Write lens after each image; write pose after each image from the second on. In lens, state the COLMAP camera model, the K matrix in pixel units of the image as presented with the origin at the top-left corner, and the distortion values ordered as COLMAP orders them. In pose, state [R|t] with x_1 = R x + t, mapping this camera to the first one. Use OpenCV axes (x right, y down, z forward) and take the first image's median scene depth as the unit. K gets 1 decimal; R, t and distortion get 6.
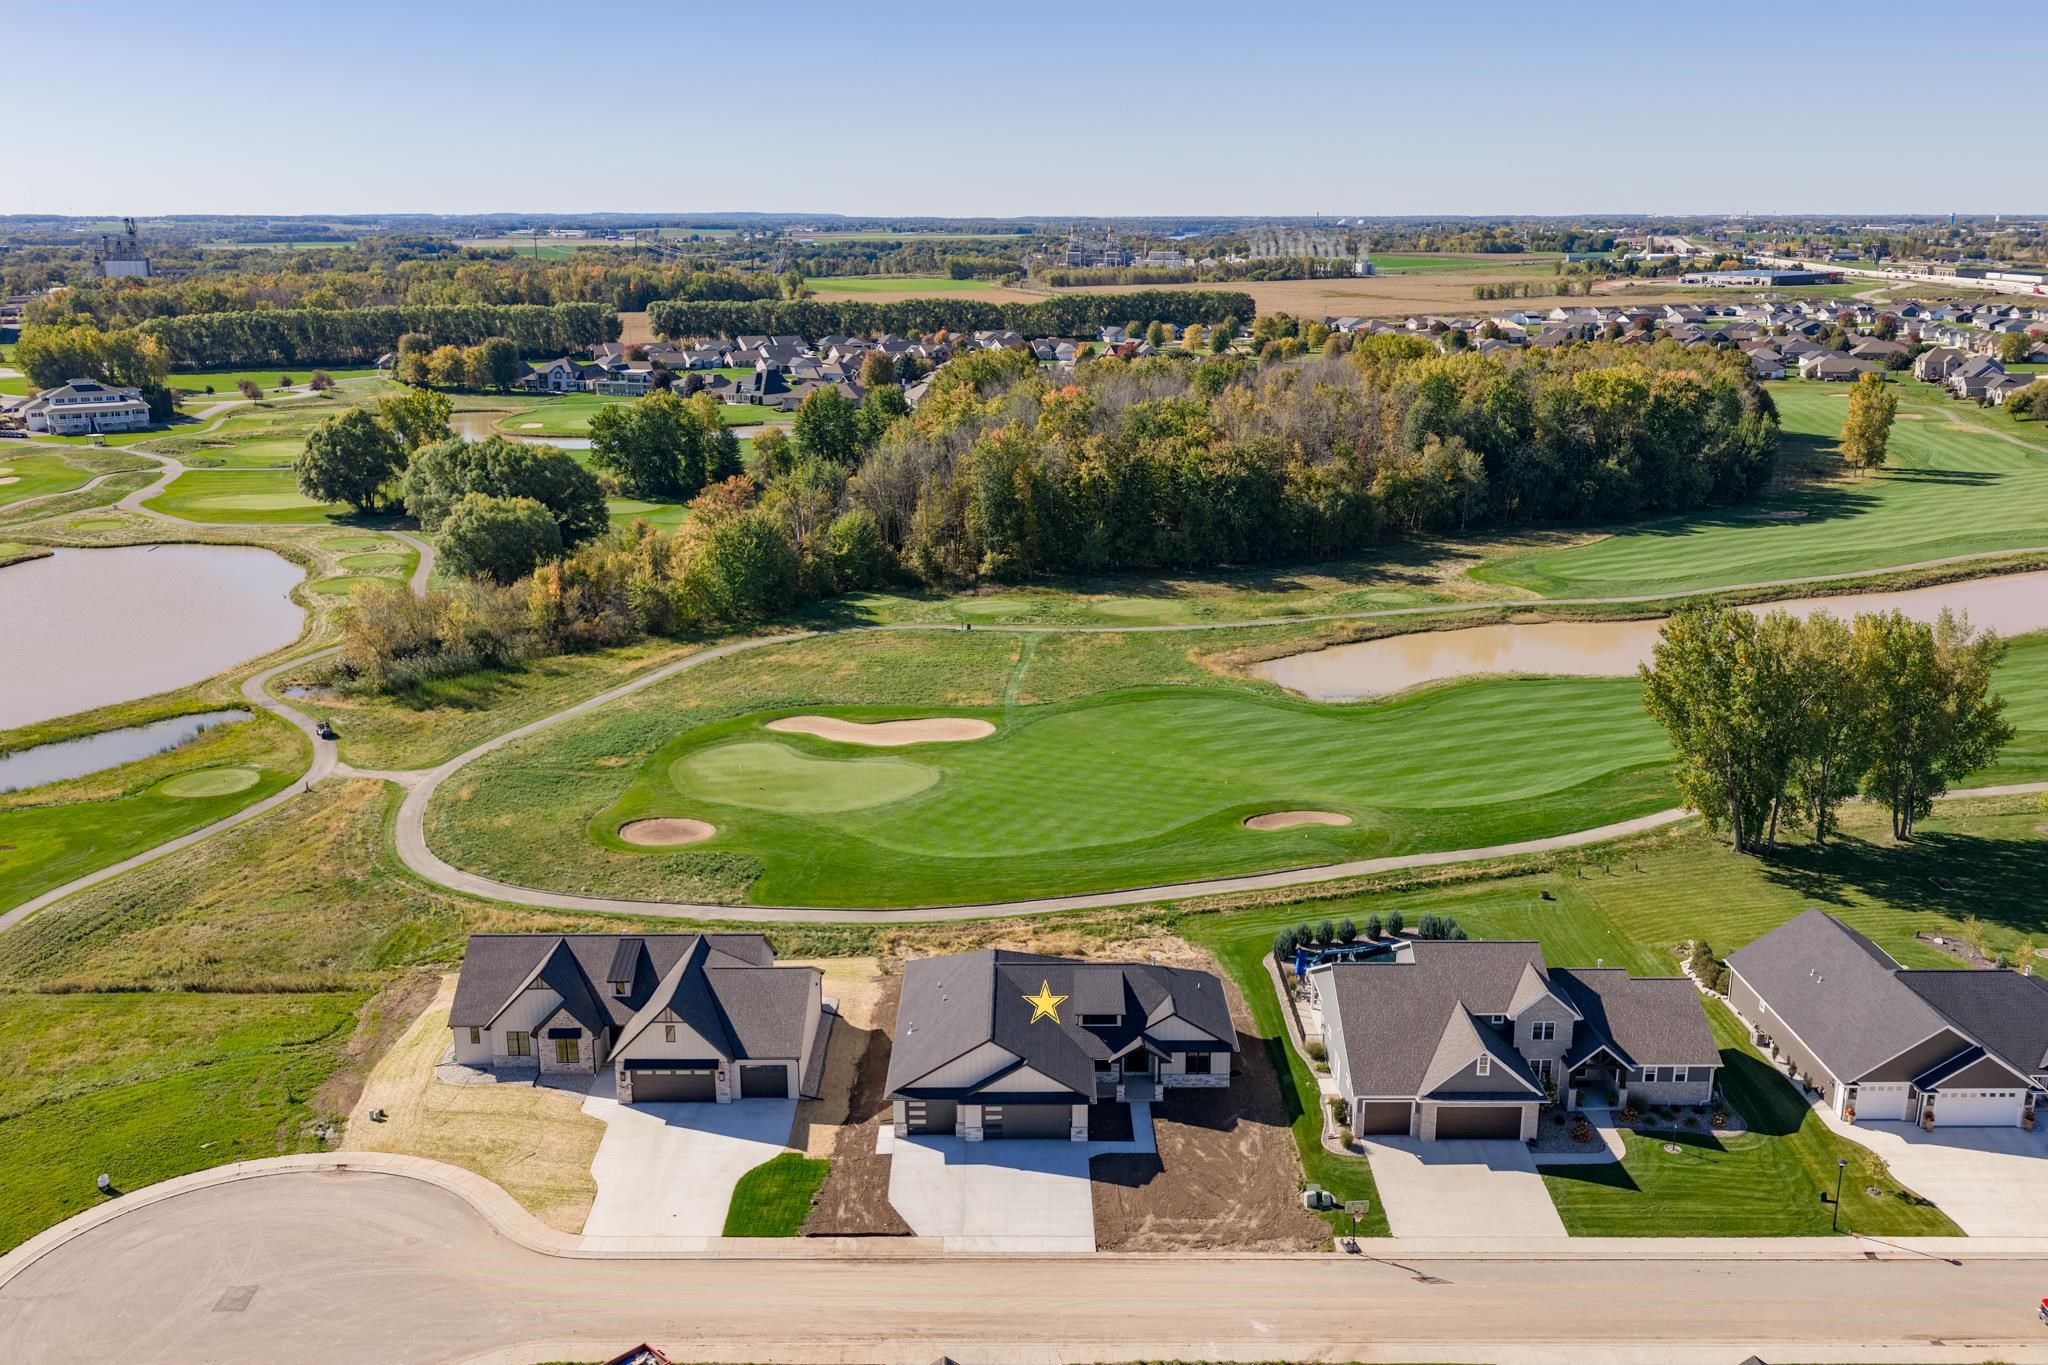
lens RADIAL K [[1688.7, 0, 1031.6], [0, 1688.7, 692.7], [0, 0, 1]] dist [0.023140, -0.034357]
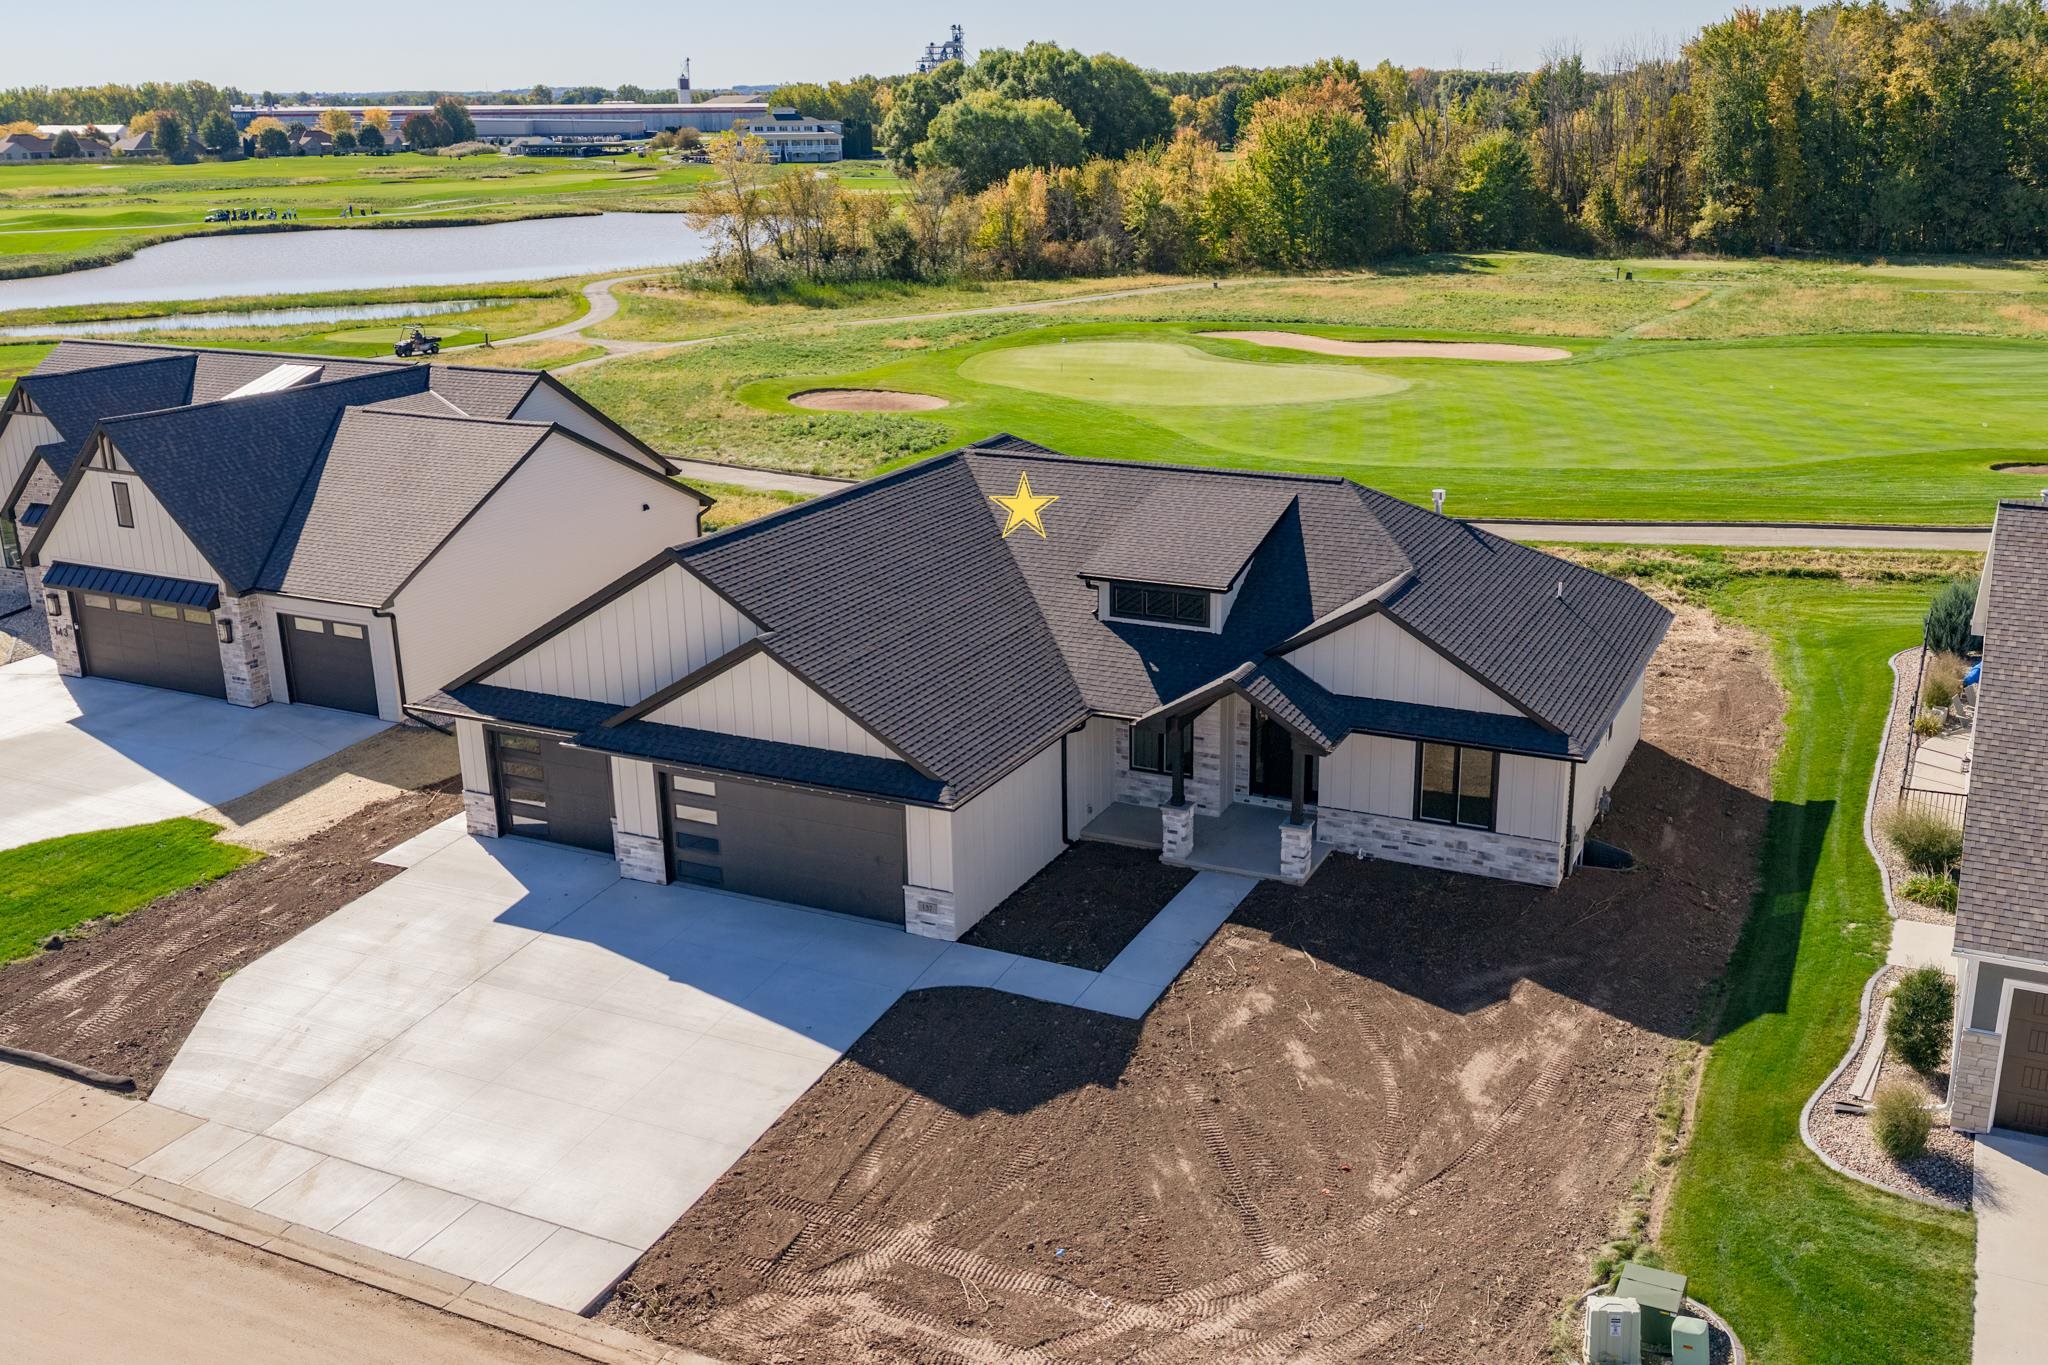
lens RADIAL K [[1837.1, 0, 1103.6], [0, 1837.1, 683.5], [0, 0, 1]] dist [0.012639, -0.016421]
pose [[0.908181, 0.121174, -0.400654, 0.130613], [-0.102508, 0.992420, 0.067789, 0.142336], [0.405831, -0.020495, 0.913718, 0.521750]]
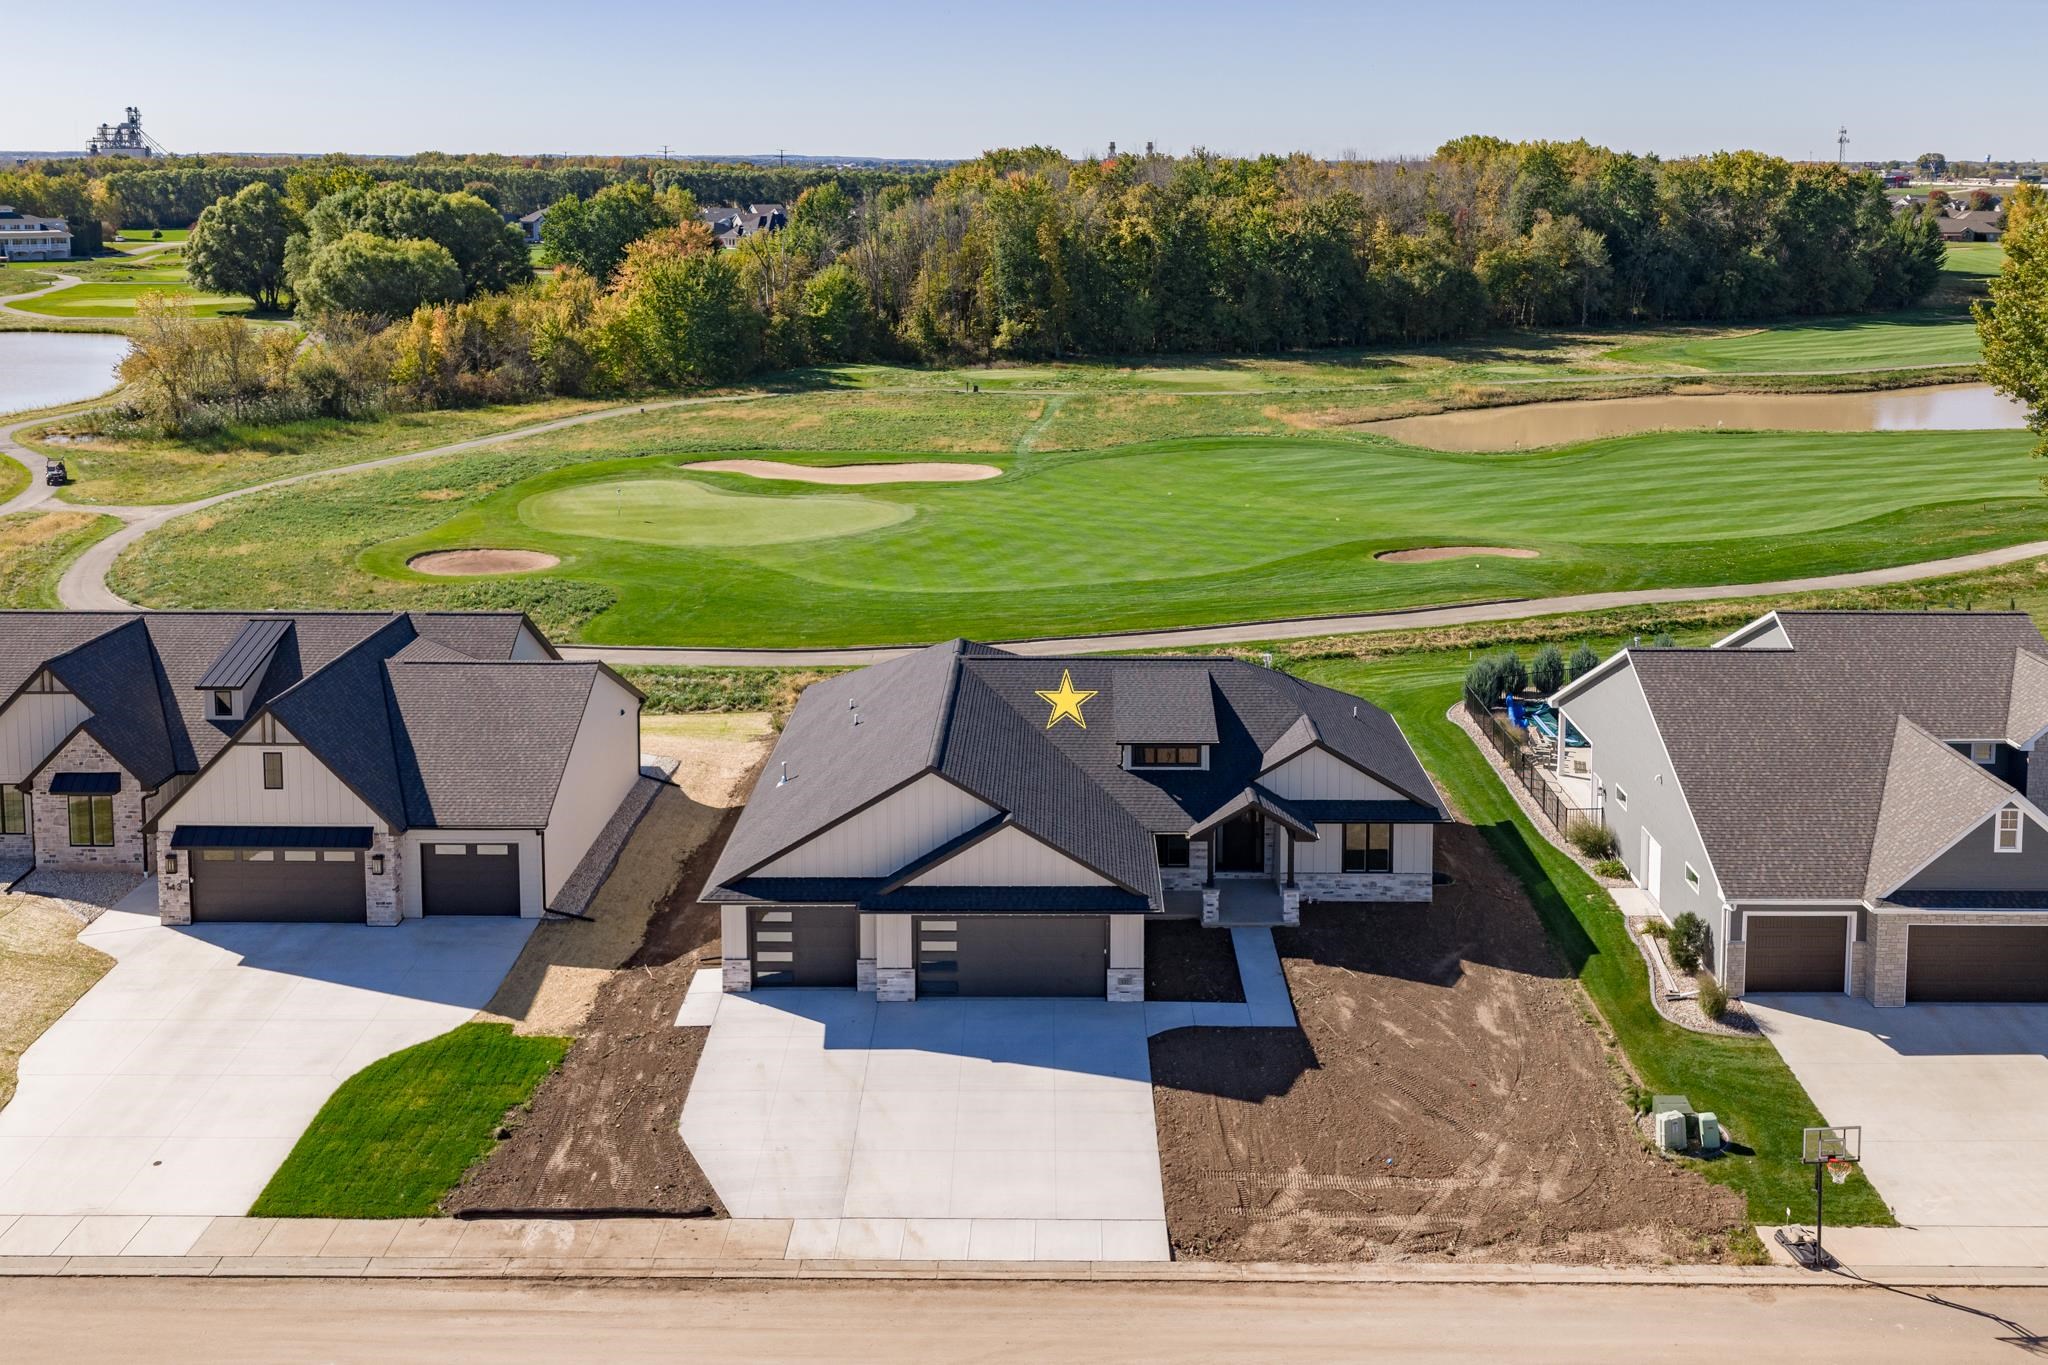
lens RADIAL K [[1743.8, 0, 1067.4], [0, 1743.8, 346.7], [0, 0, 1]] dist [0.006502, -0.002915]
pose [[0.999988, 0.004761, -0.000710, 0.008651], [-0.004813, 0.986696, -0.162506, 0.121658], [-0.000074, 0.162508, 0.986707, 0.368068]]
